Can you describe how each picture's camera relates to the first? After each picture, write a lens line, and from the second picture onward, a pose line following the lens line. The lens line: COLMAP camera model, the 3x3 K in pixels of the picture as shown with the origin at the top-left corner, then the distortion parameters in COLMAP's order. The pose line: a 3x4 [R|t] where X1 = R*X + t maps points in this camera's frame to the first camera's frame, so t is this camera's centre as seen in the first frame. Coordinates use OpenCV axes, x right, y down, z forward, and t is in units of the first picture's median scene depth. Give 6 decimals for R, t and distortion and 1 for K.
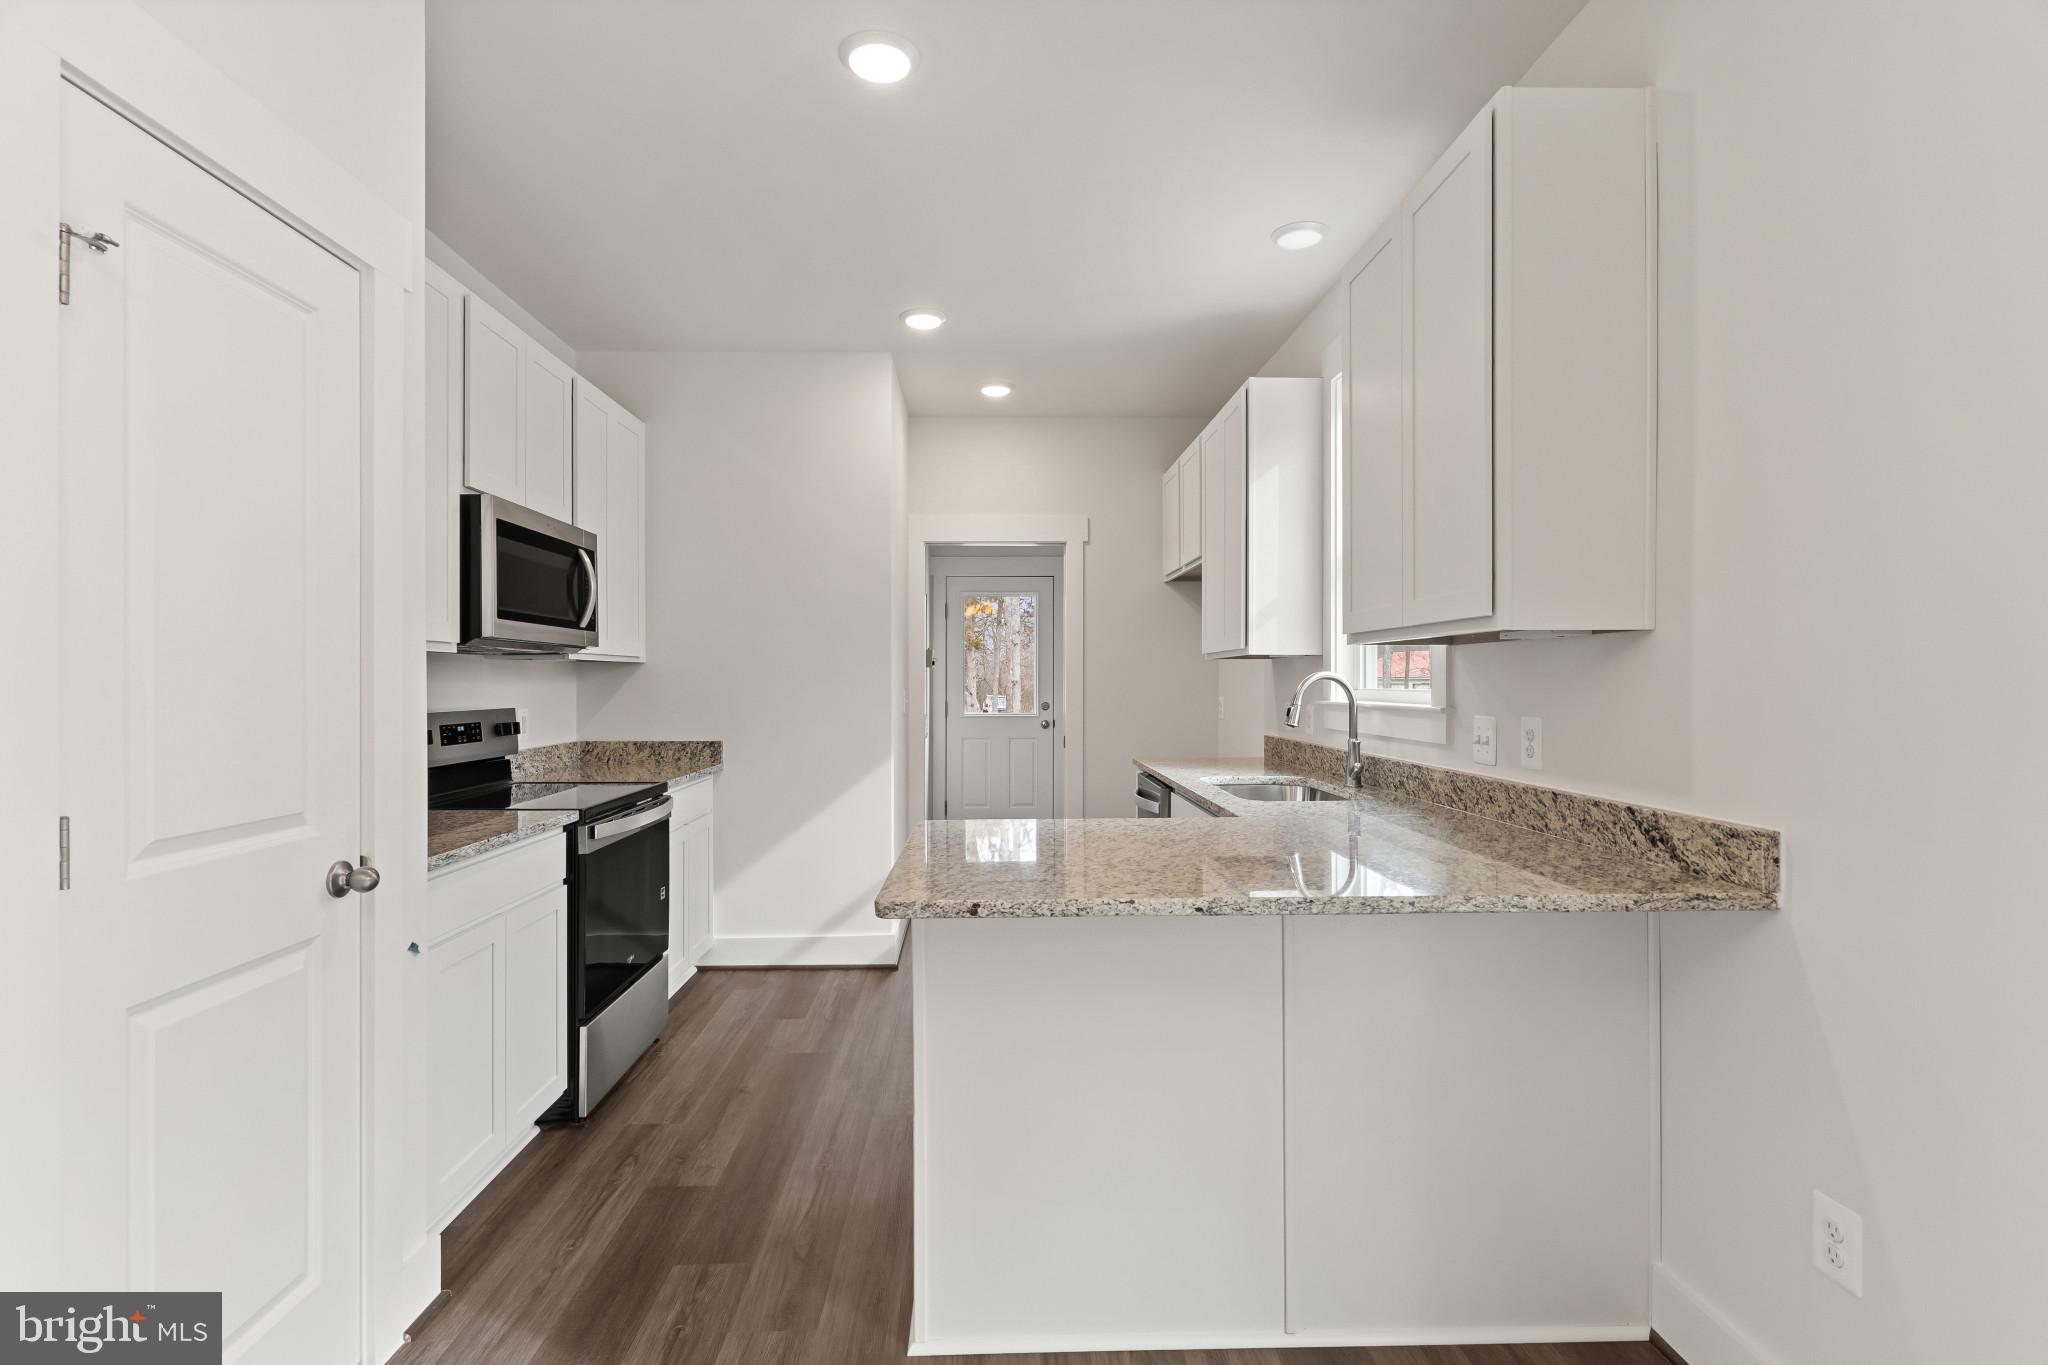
lens RADIAL K [[986.5, 0, 1006.2], [0, 986.5, 690.0], [0, 0, 1]] dist [-0.002766, -0.000773]
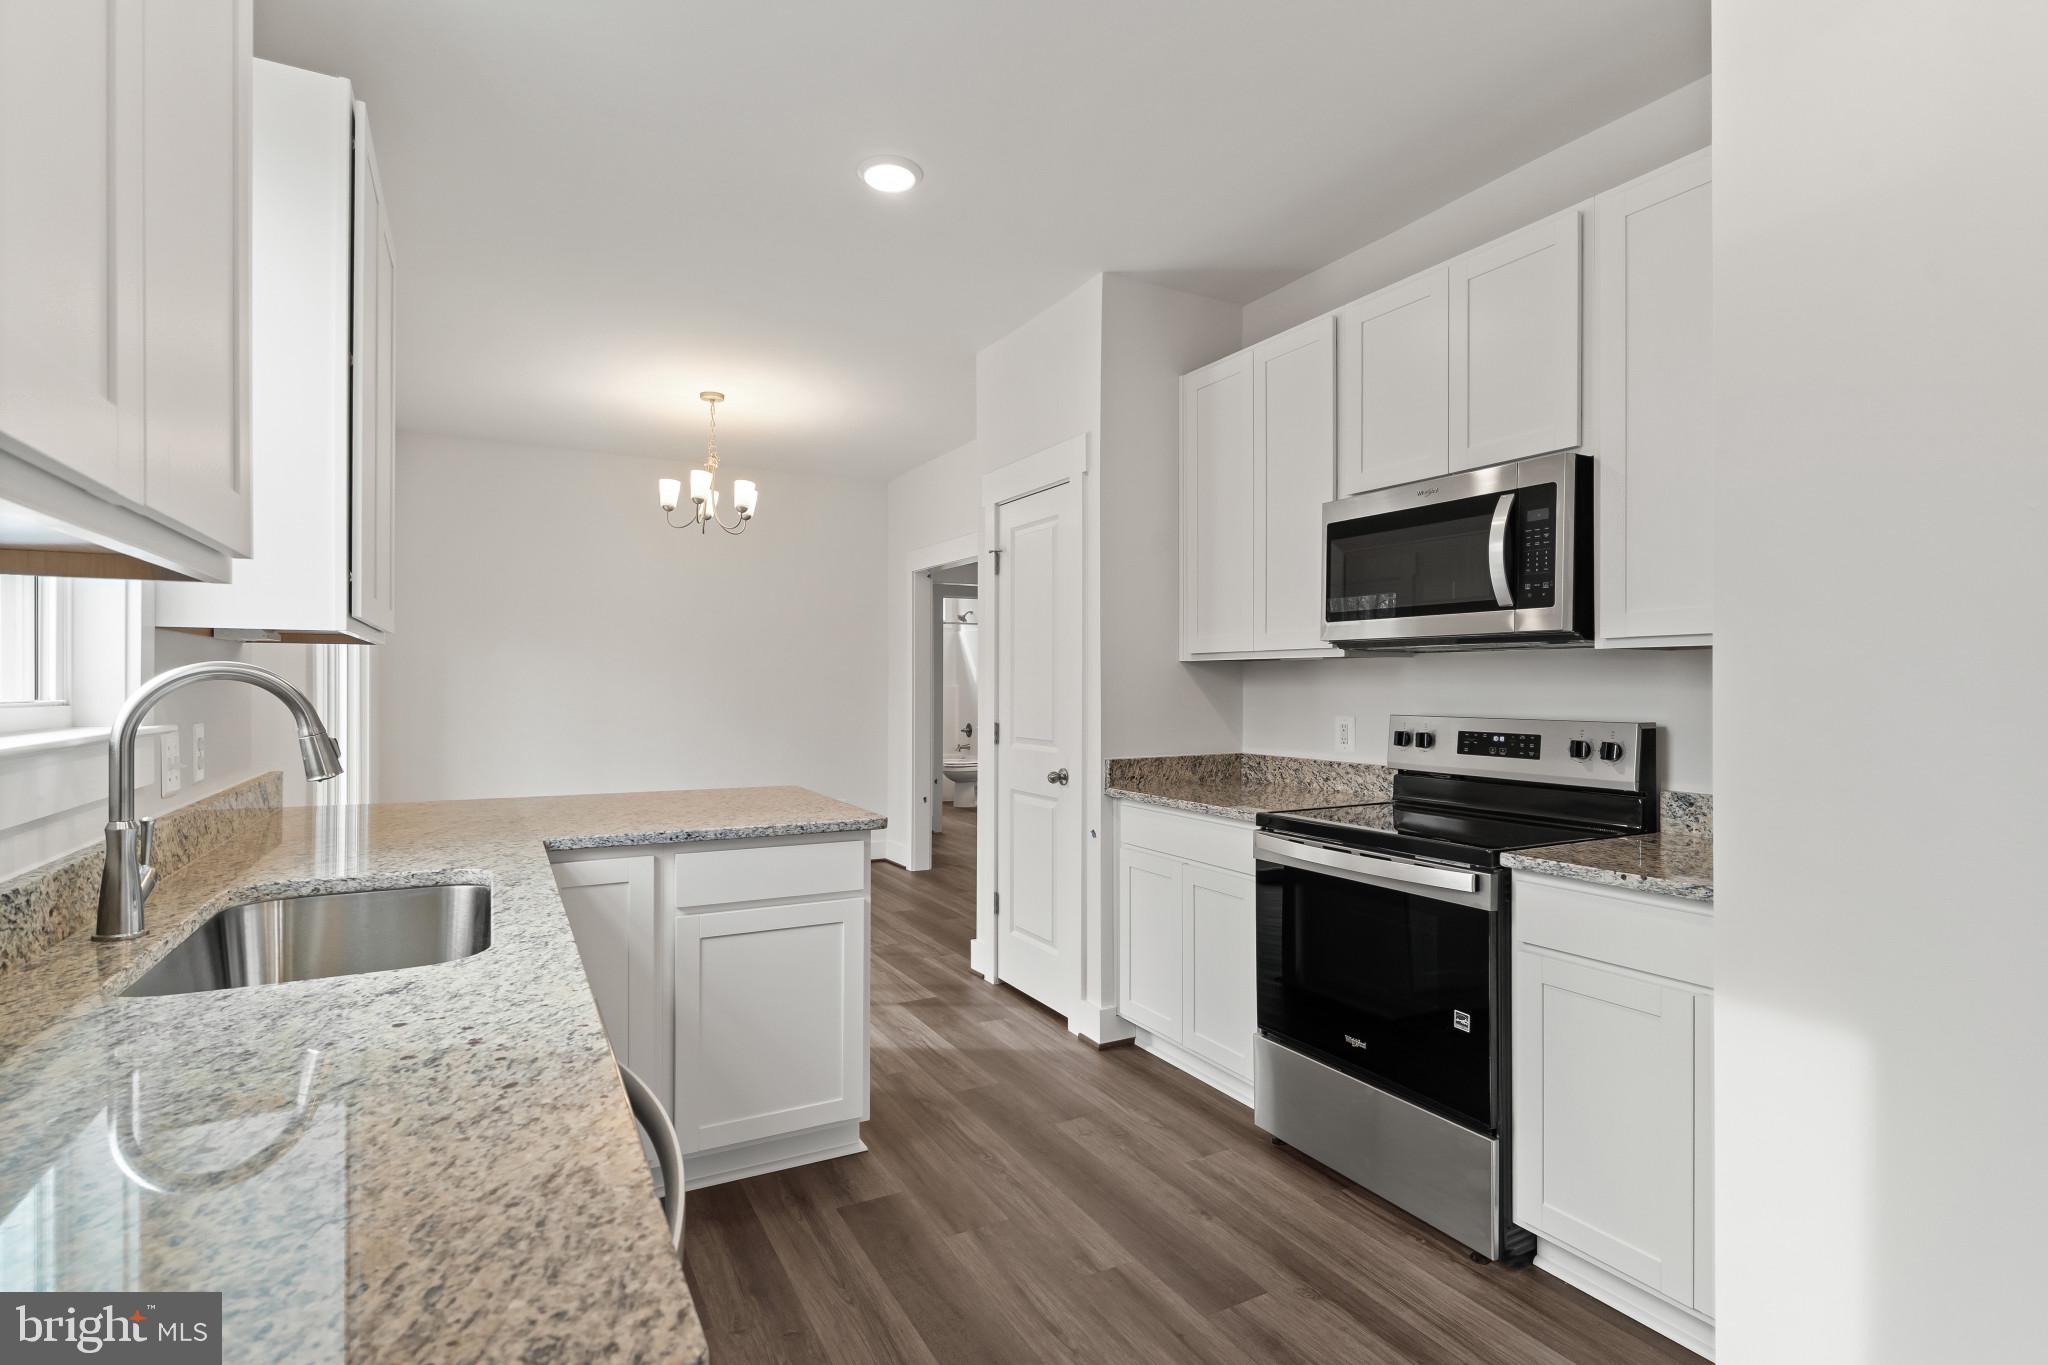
lens RADIAL K [[986.5, 0, 1006.2], [0, 986.5, 690.0], [0, 0, 1]] dist [-0.002766, -0.000773]
pose [[-0.894466, 0.002703, -0.447129, 0.271715], [-0.004581, 0.999874, 0.015209, -0.018348], [0.447113, 0.015652, -0.894340, 2.047270]]
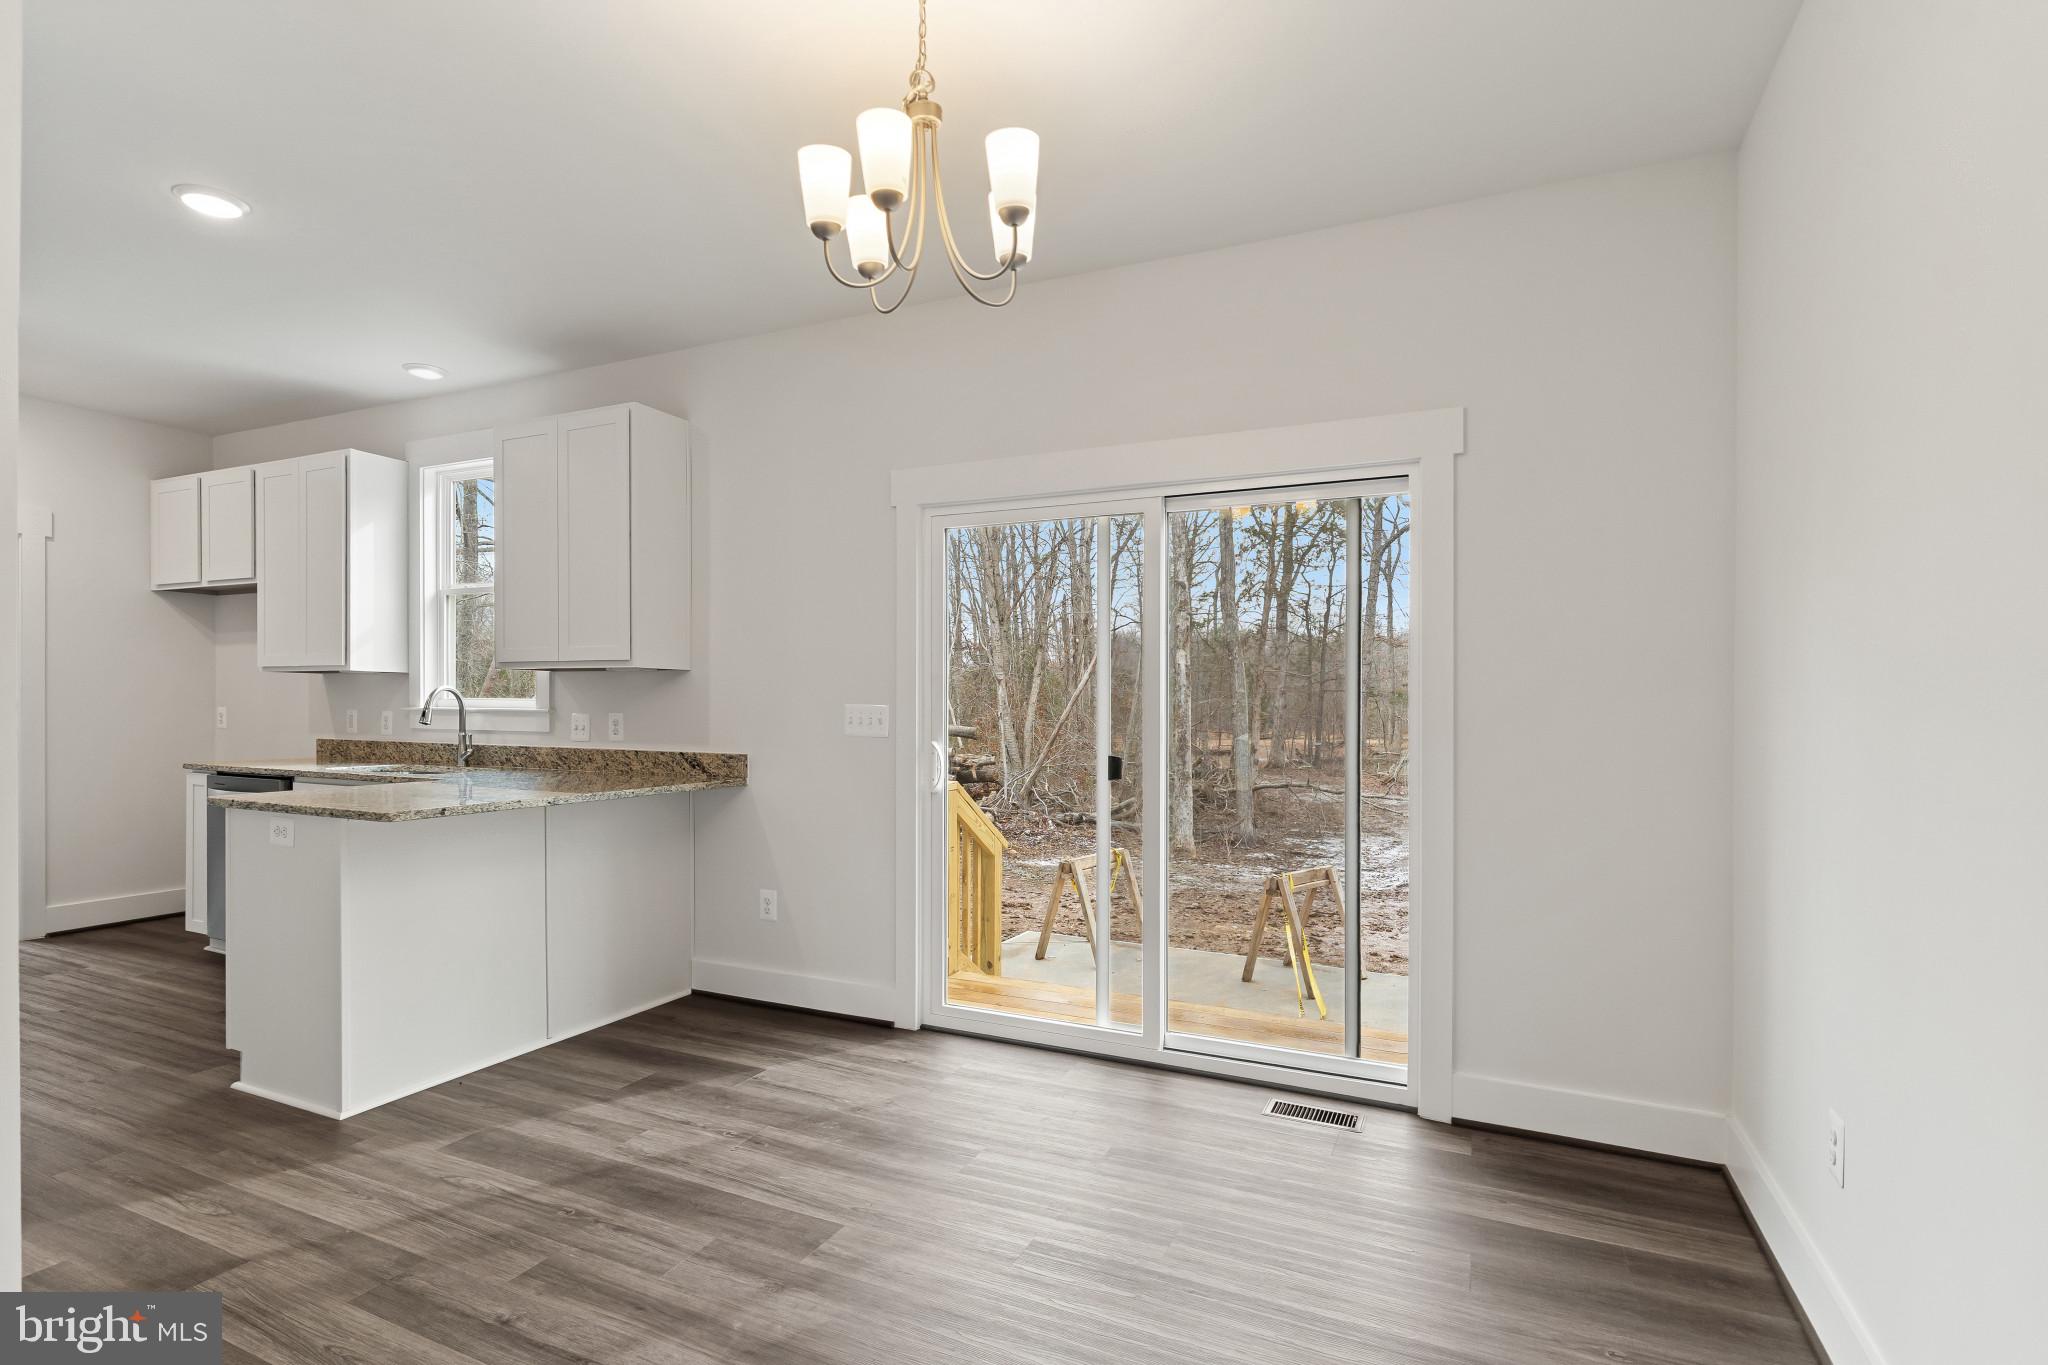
lens RADIAL K [[993.7, 0, 1027.6], [0, 993.7, 700.6], [0, 0, 1]] dist [-0.002442, -0.000278]
pose [[0.436507, 0.011761, 0.899624, -0.802081], [-0.001980, 0.999925, -0.012111, 0.024288], [-0.899699, 0.003505, 0.436497, -0.508982]]
